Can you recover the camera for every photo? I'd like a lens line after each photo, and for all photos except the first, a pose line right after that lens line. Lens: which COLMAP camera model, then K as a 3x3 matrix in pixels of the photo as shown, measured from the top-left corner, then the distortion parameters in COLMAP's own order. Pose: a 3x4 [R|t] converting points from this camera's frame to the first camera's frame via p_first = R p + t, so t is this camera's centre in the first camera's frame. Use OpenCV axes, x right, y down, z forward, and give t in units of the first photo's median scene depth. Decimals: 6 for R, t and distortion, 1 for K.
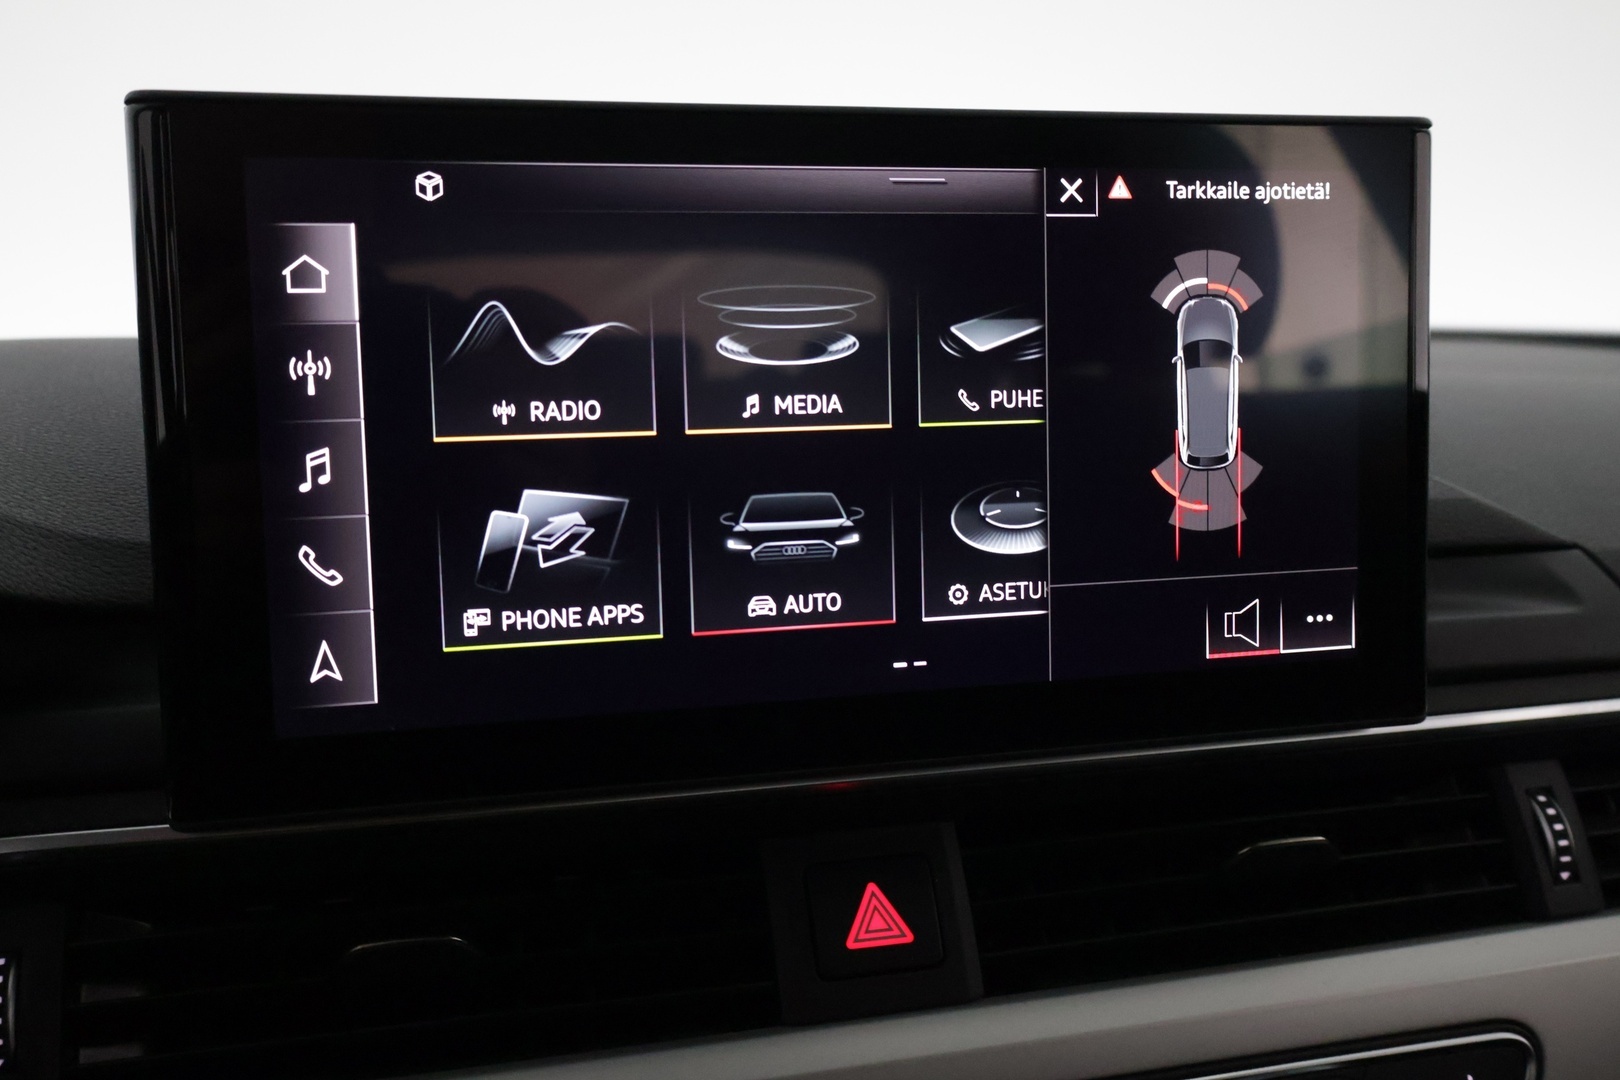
lens RADIAL K [[1585.2, 0, 811.3], [0, 1585.2, 528.3], [0, 0, 1]] dist [0.015226, 0.000000]
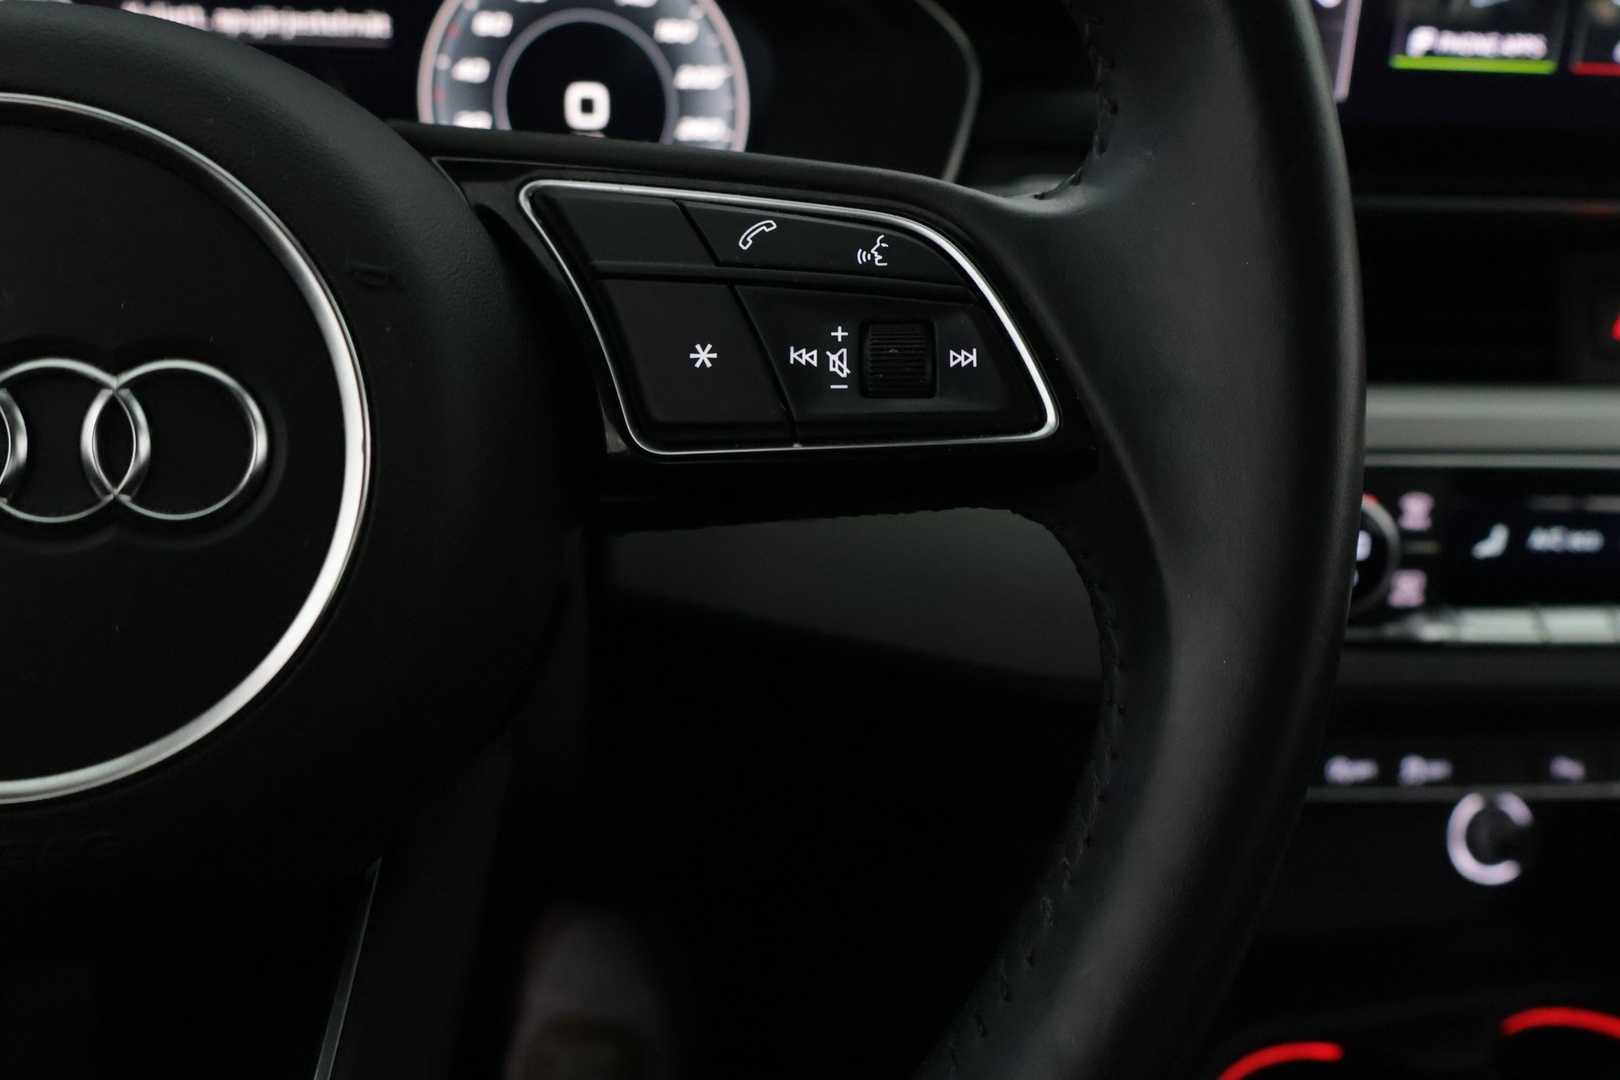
lens RADIAL K [[1444.3, 0, 774.3], [0, 1444.3, 488.1], [0, 0, 1]] dist [0.032051, -0.003252]
pose [[0.980726, 0.112621, -0.159665, -0.472058], [-0.076417, 0.973165, 0.217047, 0.184904], [0.179824, -0.200662, 0.963015, -0.326705]]
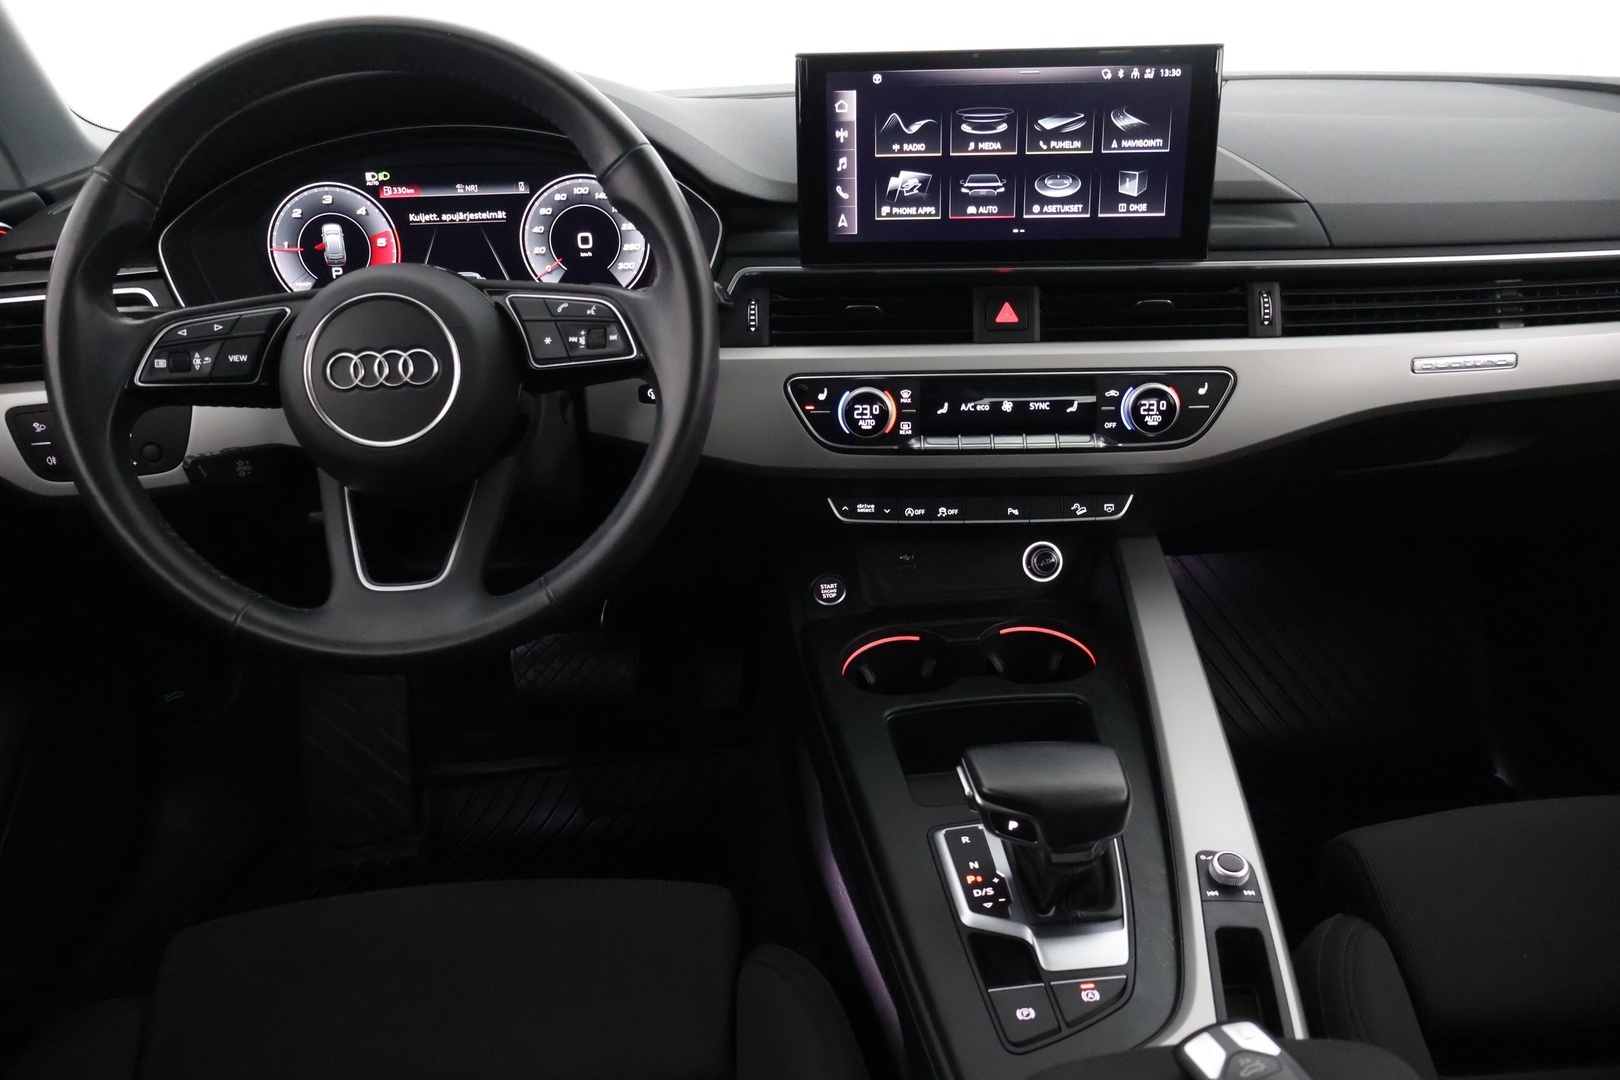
lens RADIAL K [[1347.3, 0, 808.8], [0, 1347.3, 527.6], [0, 0, 1]] dist [0.001310, 0.007473]
pose [[0.949704, 0.109229, -0.293481, 0.520502], [-0.029105, 0.963925, 0.264577, -0.043315], [0.311793, -0.242728, 0.918623, -1.756434]]
